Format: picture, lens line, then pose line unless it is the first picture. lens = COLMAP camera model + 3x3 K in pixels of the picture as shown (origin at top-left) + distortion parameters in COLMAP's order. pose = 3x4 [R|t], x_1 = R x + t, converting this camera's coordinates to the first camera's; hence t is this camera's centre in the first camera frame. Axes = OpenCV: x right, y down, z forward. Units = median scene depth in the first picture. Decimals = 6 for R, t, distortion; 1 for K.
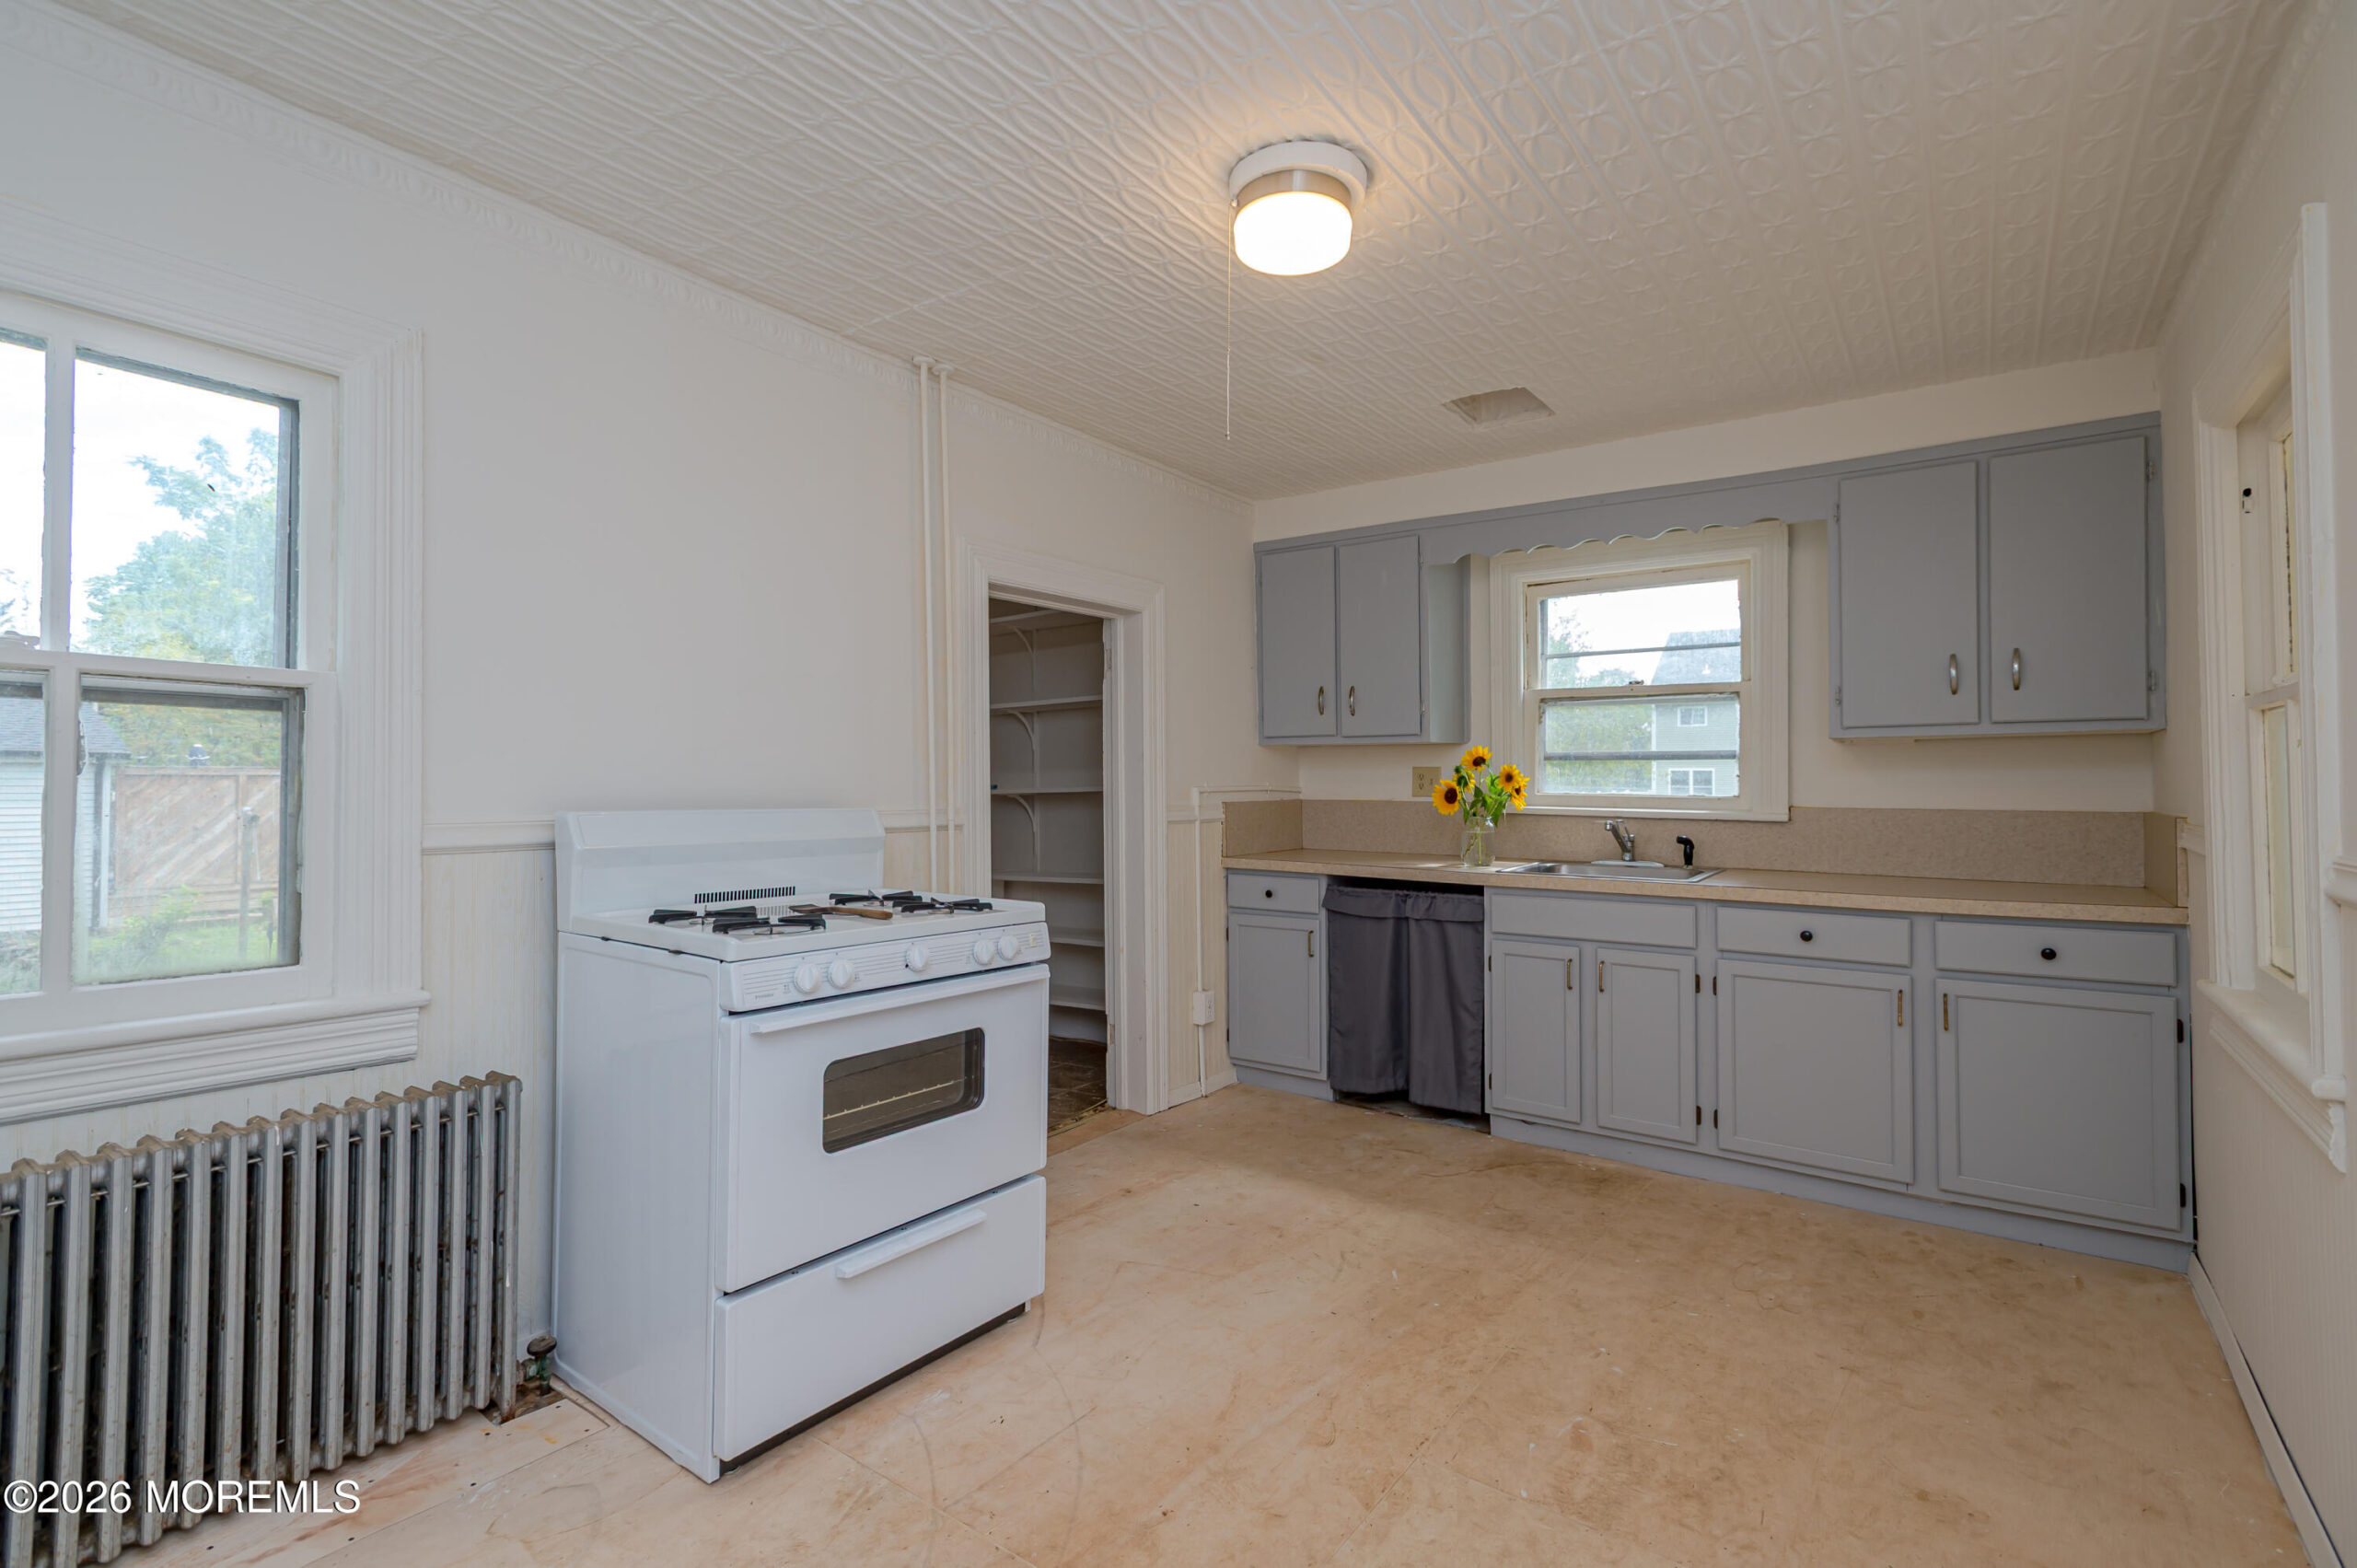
lens RADIAL K [[1084.4, 0, 1178.5], [0, 1084.4, 784.0], [0, 0, 1]] dist [0.010082, -0.000599]
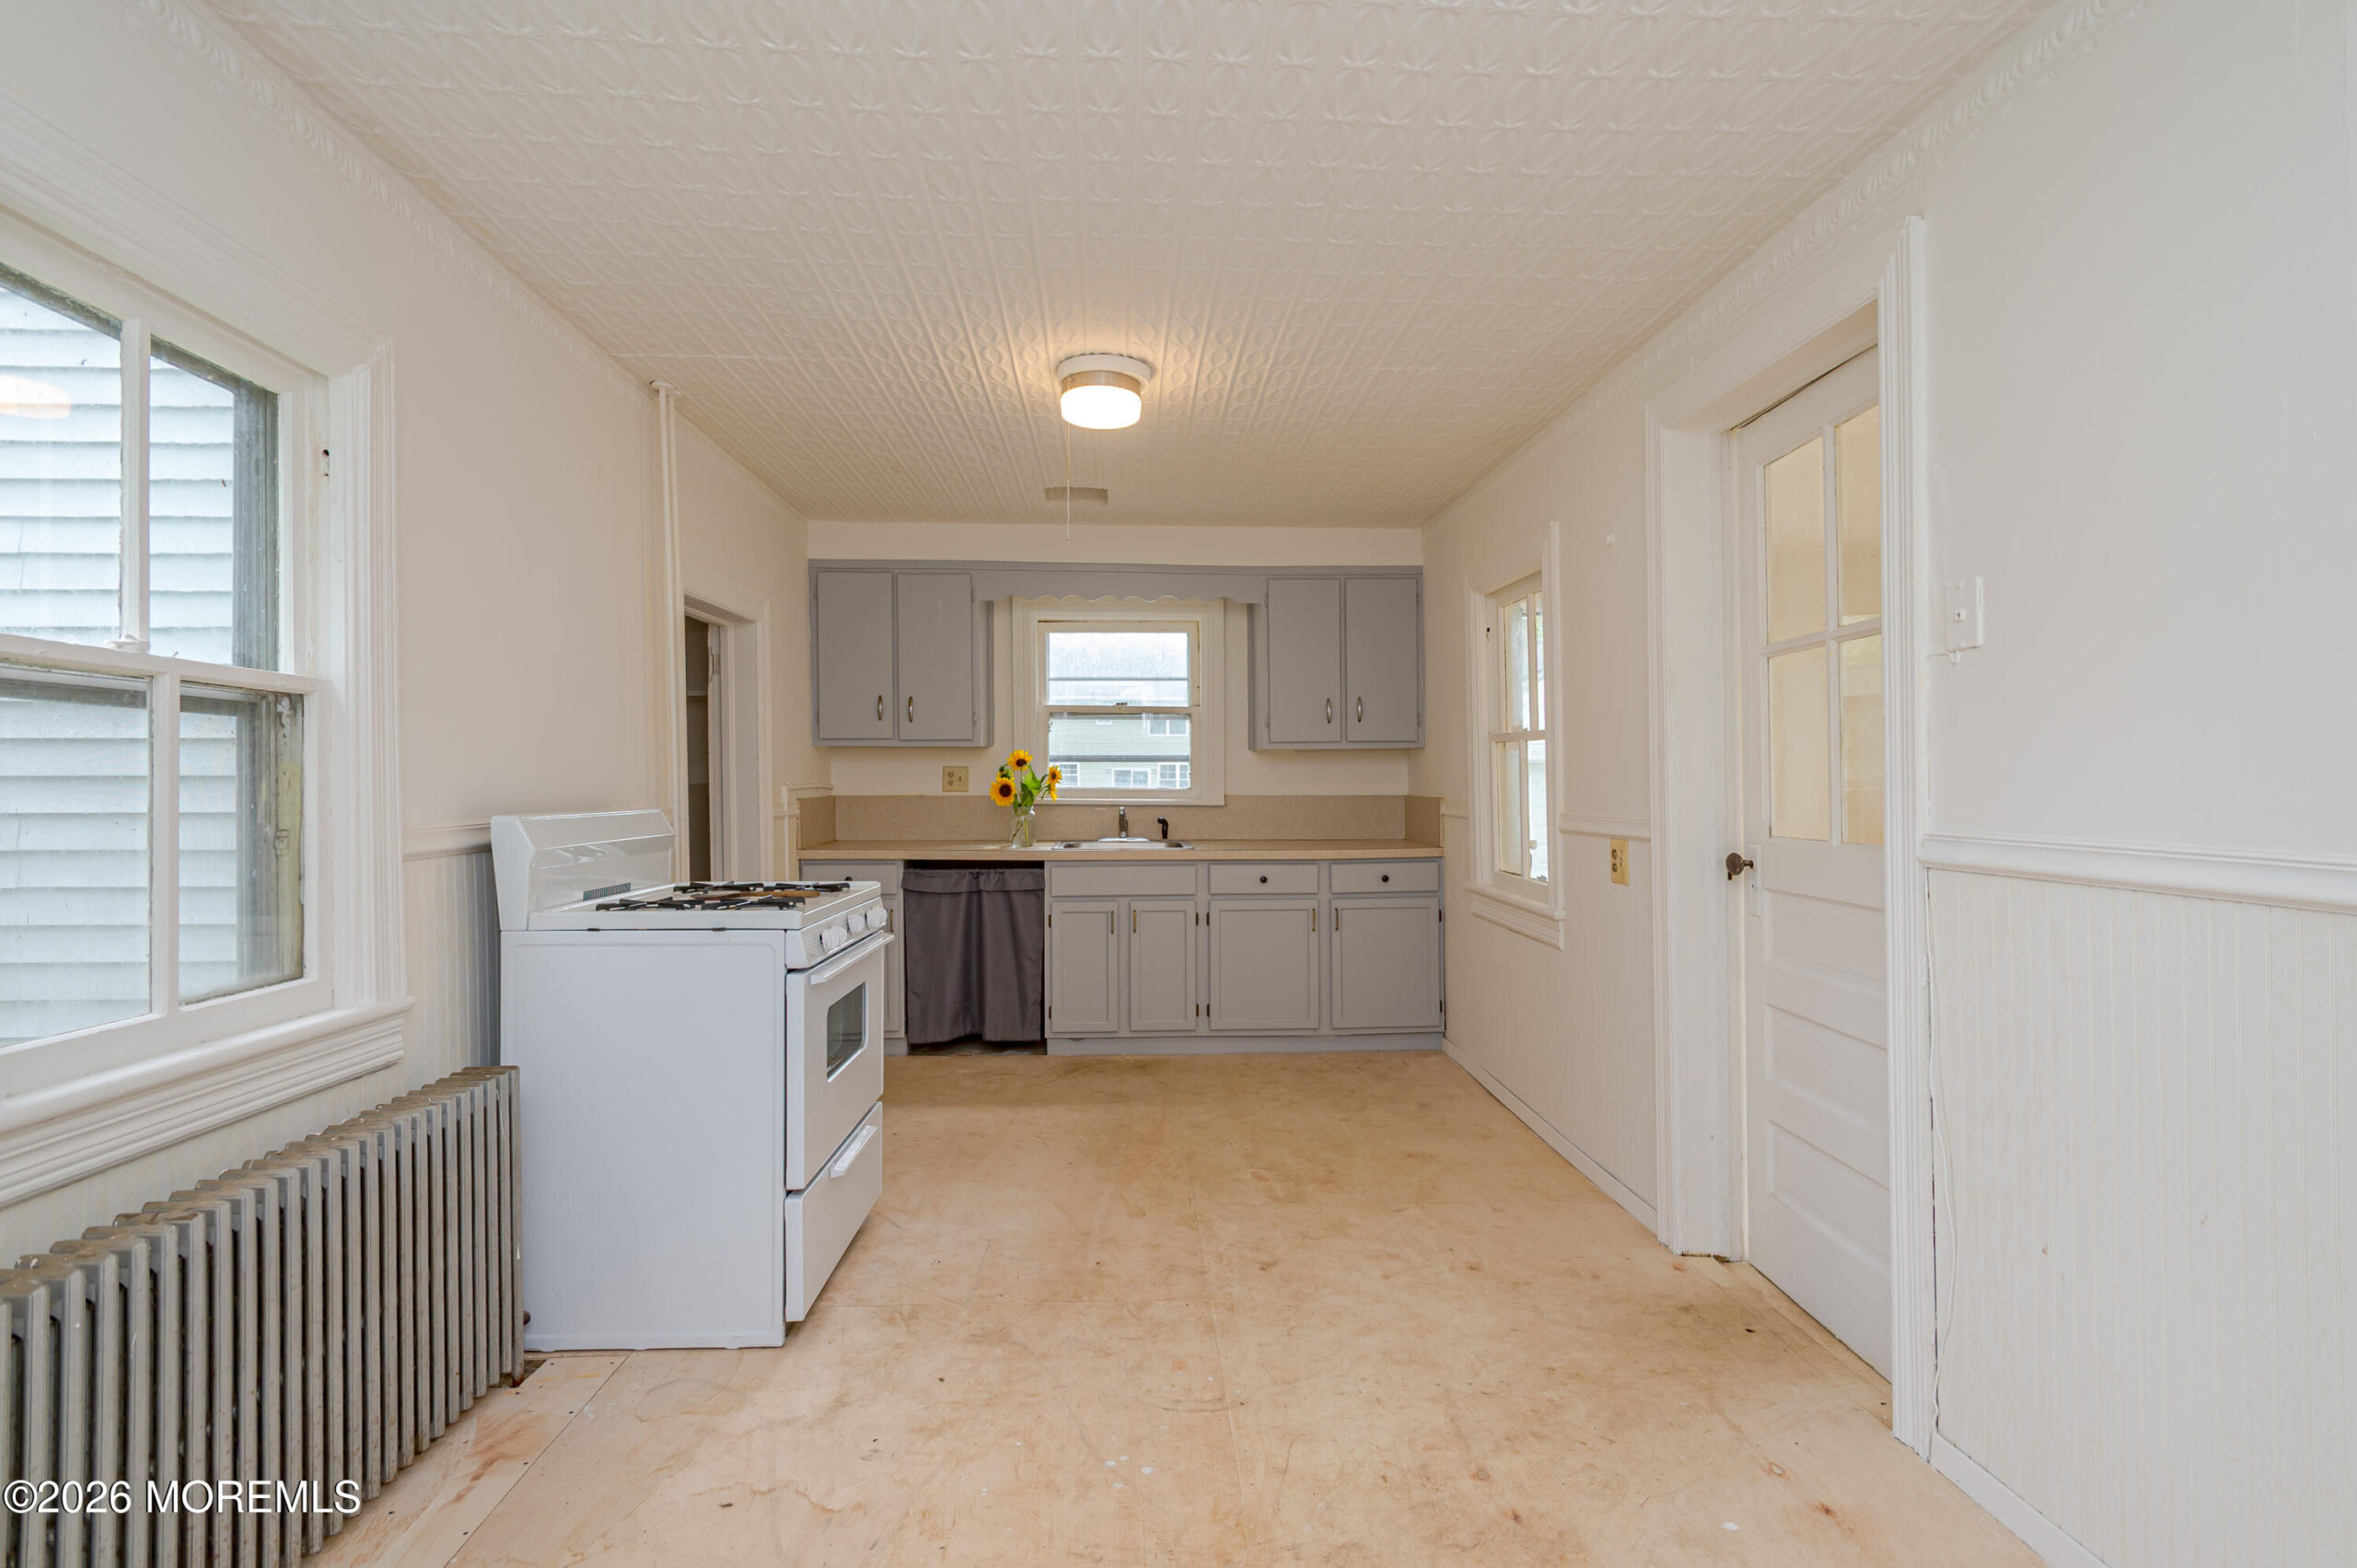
lens RADIAL K [[1152.2, 0, 1176.7], [0, 1152.2, 792.1], [0, 0, 1]] dist [0.000525, 0.000410]
pose [[0.781512, -0.013586, 0.623742, -0.443104], [0.005071, 0.999868, 0.015426, -0.006994], [-0.623870, -0.008893, 0.781478, -0.155853]]
